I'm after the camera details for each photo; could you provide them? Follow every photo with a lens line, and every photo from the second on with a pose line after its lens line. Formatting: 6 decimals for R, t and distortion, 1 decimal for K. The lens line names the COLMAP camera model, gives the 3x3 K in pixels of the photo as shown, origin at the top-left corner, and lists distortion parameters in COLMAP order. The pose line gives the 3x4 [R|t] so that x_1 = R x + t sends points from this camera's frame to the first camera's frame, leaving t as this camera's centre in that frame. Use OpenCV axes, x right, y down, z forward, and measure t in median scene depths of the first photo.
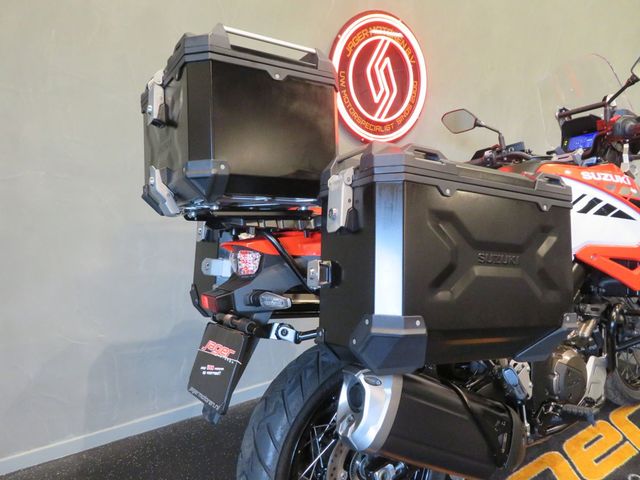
lens RADIAL K [[458.5, 0, 320.0], [0, 458.5, 240.0], [0, 0, 1]] dist [-0.009861, 0.005532]
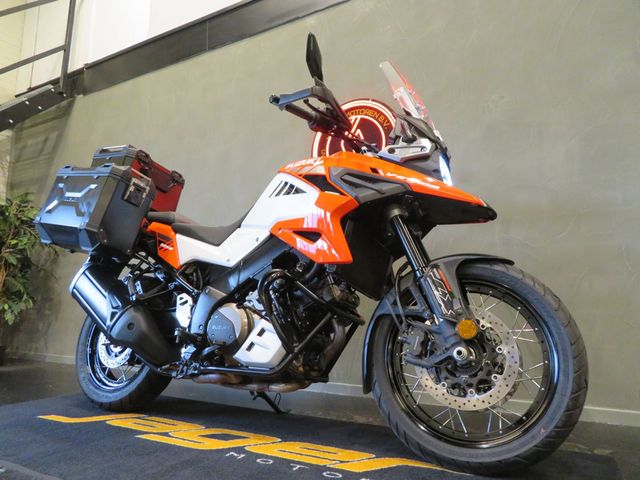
lens RADIAL K [[458.5, 0, 320.0], [0, 458.5, 240.0], [0, 0, 1]] dist [-0.009861, 0.005532]
pose [[0.473664, -0.129795, -0.871089, 1.235162], [-0.179780, 0.954004, -0.239907, 0.236825], [0.862161, 0.270240, 0.428542, 0.461225]]
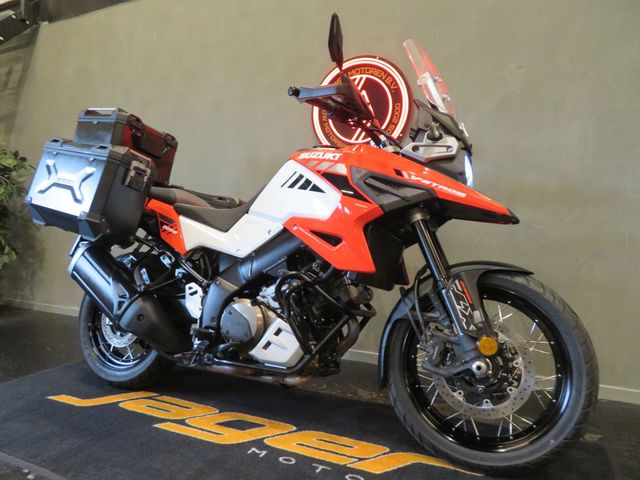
lens RADIAL K [[458.5, 0, 320.0], [0, 458.5, 240.0], [0, 0, 1]] dist [-0.009861, 0.005532]
pose [[0.524297, 0.033812, -0.850864, 1.184054], [-0.184636, 0.979954, -0.074829, 0.104173], [0.831278, 0.196333, 0.520030, 0.370354]]
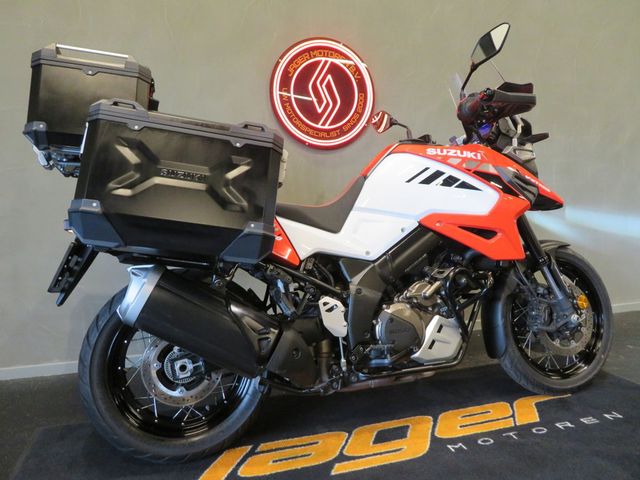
lens RADIAL K [[458.5, 0, 320.0], [0, 458.5, 240.0], [0, 0, 1]] dist [-0.009861, 0.005532]
pose [[0.960790, 0.008835, -0.277136, 0.478412], [-0.036589, 0.994792, -0.095135, 0.144925], [0.274852, 0.101545, 0.956109, -0.096635]]
